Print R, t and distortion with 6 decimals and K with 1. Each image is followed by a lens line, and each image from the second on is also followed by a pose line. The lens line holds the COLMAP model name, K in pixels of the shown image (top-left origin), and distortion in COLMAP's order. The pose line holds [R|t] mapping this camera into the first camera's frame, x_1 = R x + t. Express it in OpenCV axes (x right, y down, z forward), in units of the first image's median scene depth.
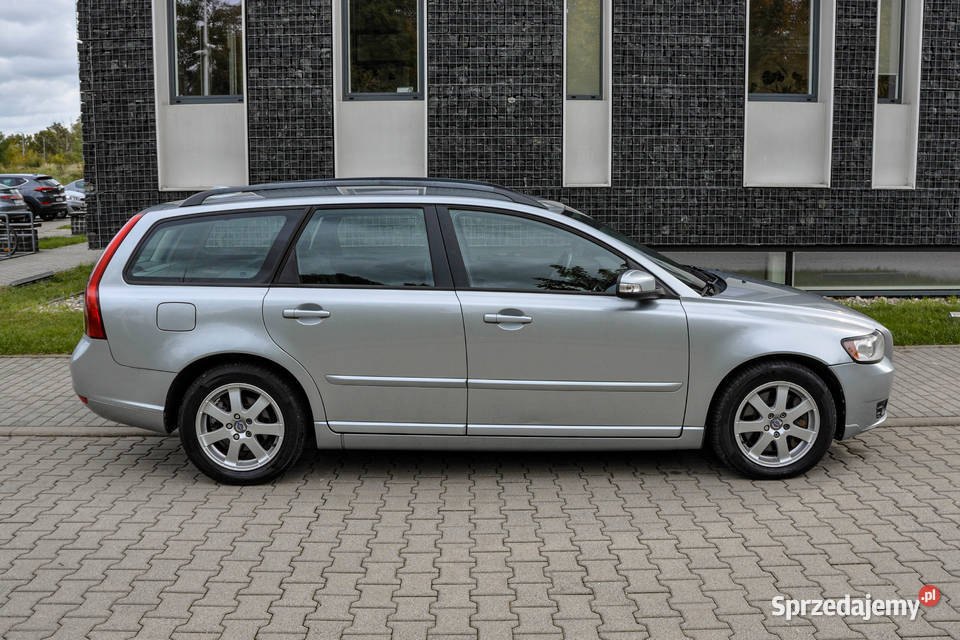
lens RADIAL K [[938.5, 0, 478.8], [0, 938.5, 307.9], [0, 0, 1]] dist [-0.173444, 0.135347]
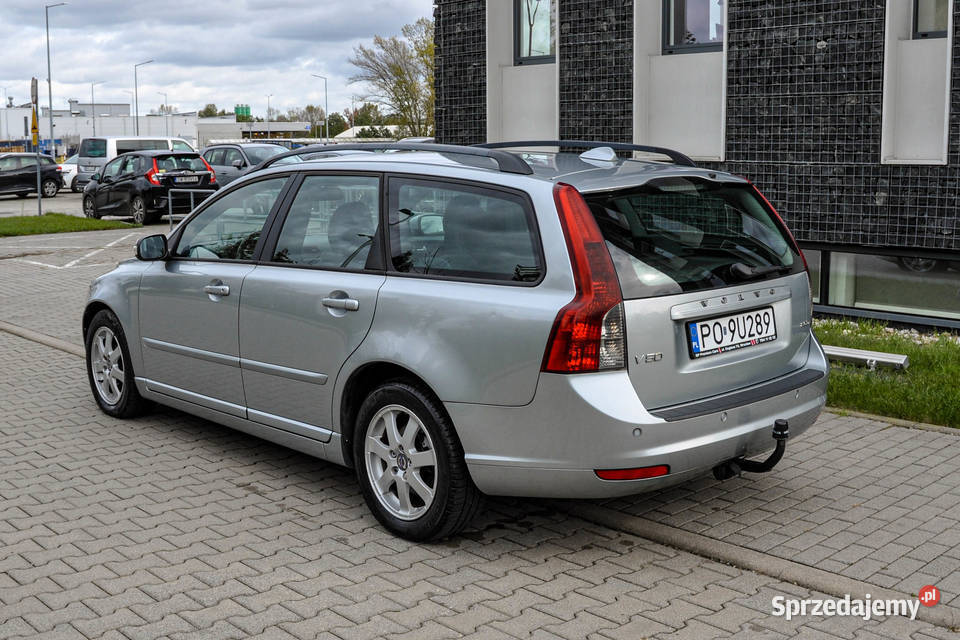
lens RADIAL K [[1119.1, 0, 440.7], [0, 1119.1, 319.0], [0, 0, 1]] dist [-0.190588, 0.206048]
pose [[0.653175, 0.116358, -0.748213, 0.508911], [-0.106867, 0.992398, 0.061040, -0.027727], [0.749627, 0.040089, 0.660645, 0.212110]]
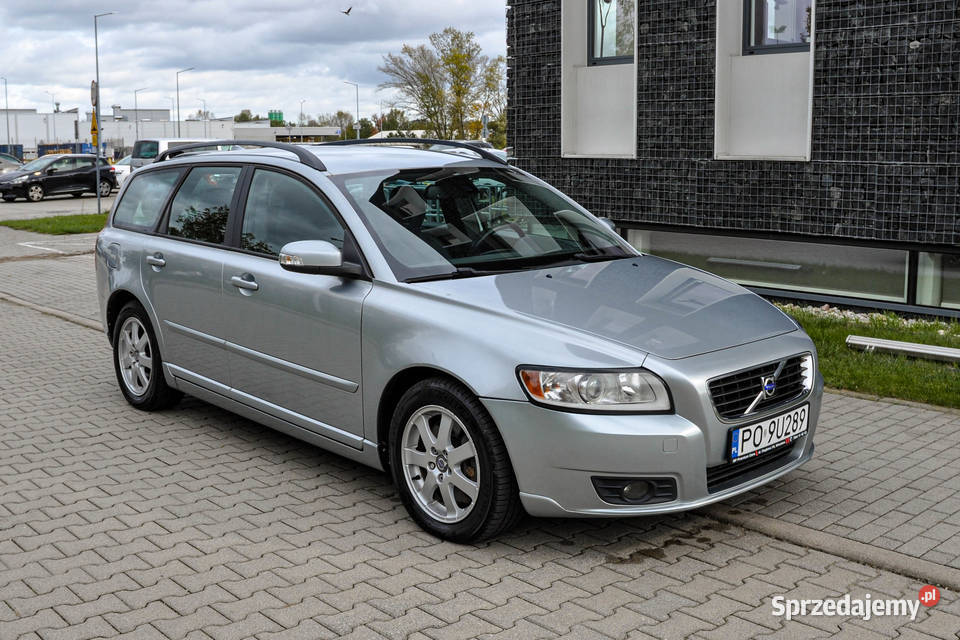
lens RADIAL K [[1059.6, 0, 455.1], [0, 1059.6, 323.9], [0, 0, 1]] dist [-0.192292, 0.179787]
pose [[0.648221, 0.125524, -0.751035, 0.432912], [-0.109944, 0.991413, 0.070806, -0.020932], [0.753473, 0.036674, 0.656455, 0.203907]]
